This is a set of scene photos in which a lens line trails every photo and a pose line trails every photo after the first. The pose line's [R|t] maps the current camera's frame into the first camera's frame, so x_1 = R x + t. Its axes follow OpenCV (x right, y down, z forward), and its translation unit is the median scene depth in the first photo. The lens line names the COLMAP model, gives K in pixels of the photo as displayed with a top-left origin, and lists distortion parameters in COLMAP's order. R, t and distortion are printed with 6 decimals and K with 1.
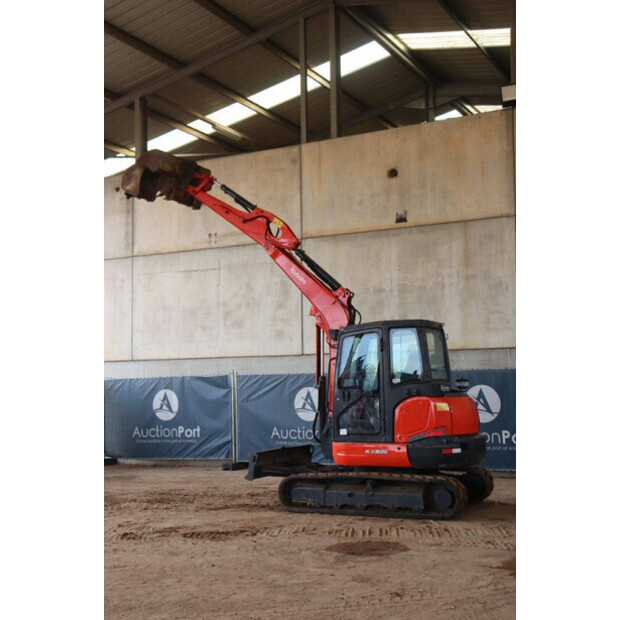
lens RADIAL K [[796.7, 0, 310.0], [0, 796.7, 310.0], [0, 0, 1]] dist [-0.006030, -0.000616]
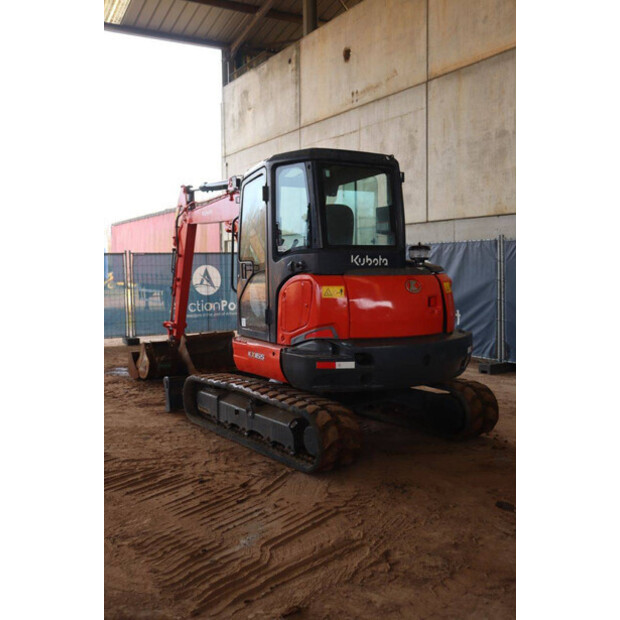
lens RADIAL K [[646.2, 0, 310.0], [0, 646.2, 310.0], [0, 0, 1]] dist [-0.108023, 0.234585]
pose [[0.853962, 0.040534, -0.518753, 0.259724], [0.049459, 0.986124, 0.158471, 0.036634], [0.517979, -0.160986, 0.840108, 0.370849]]
